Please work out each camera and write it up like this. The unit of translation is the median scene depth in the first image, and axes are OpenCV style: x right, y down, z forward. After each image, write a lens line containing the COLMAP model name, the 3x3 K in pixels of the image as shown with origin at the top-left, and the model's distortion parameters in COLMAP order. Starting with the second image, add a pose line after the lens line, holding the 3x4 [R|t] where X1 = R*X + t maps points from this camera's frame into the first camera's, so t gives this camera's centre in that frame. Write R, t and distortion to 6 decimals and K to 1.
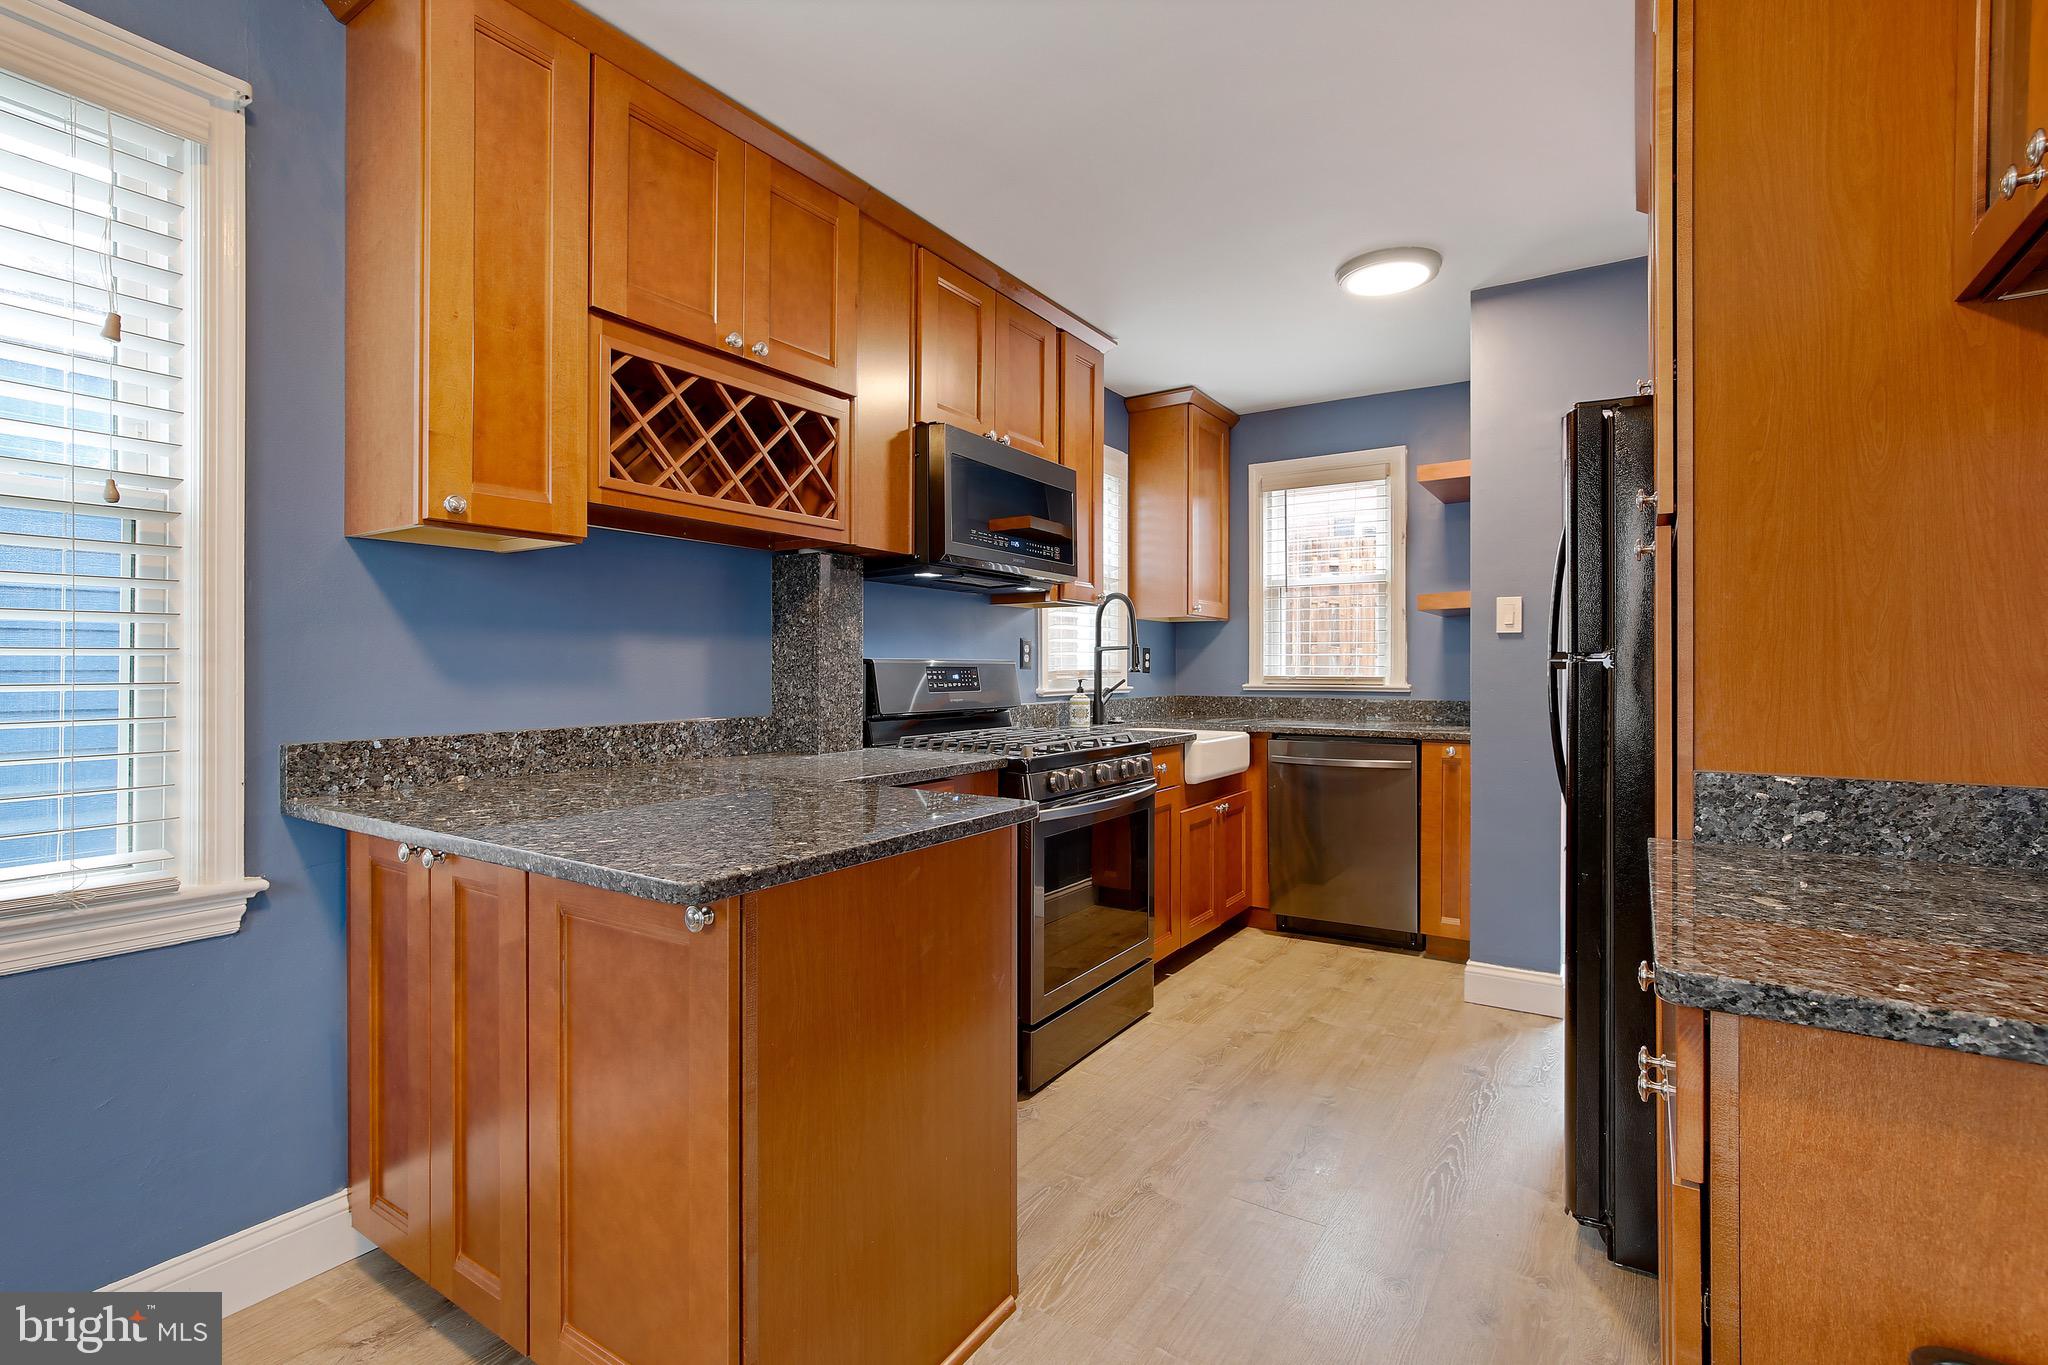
lens RADIAL K [[936.1, 0, 1040.0], [0, 936.1, 667.3], [0, 0, 1]] dist [0.000505, 0.000003]
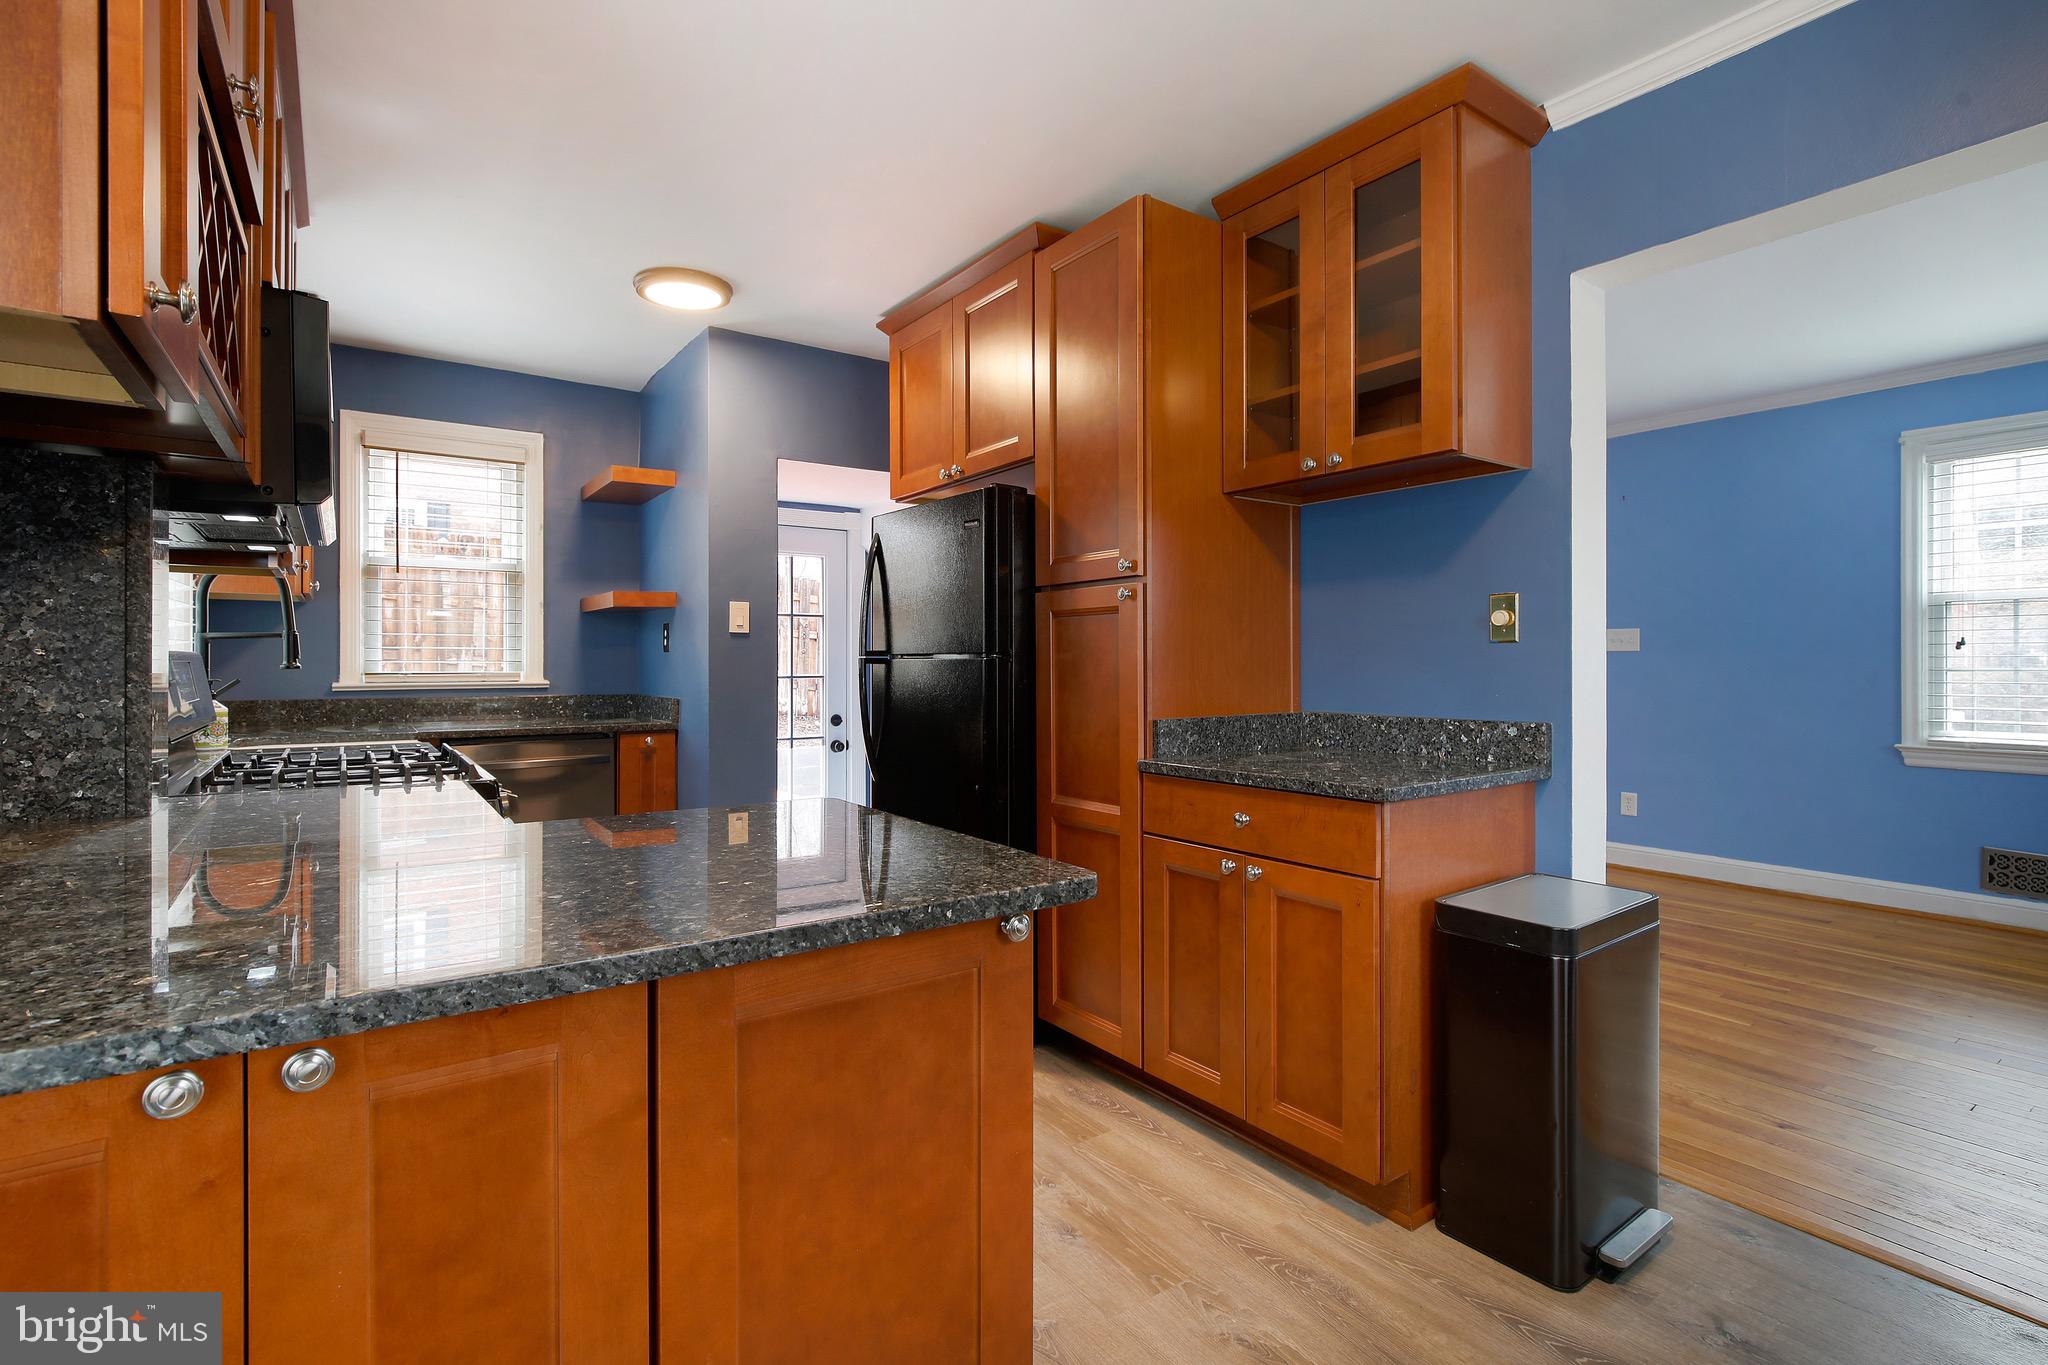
lens RADIAL K [[936.1, 0, 1040.0], [0, 936.1, 667.3], [0, 0, 1]] dist [0.000505, 0.000003]
pose [[0.362575, -0.004789, 0.931942, -0.387854], [-0.000458, 0.999986, 0.005317, -0.000247], [-0.931954, -0.002355, 0.362568, 0.198007]]
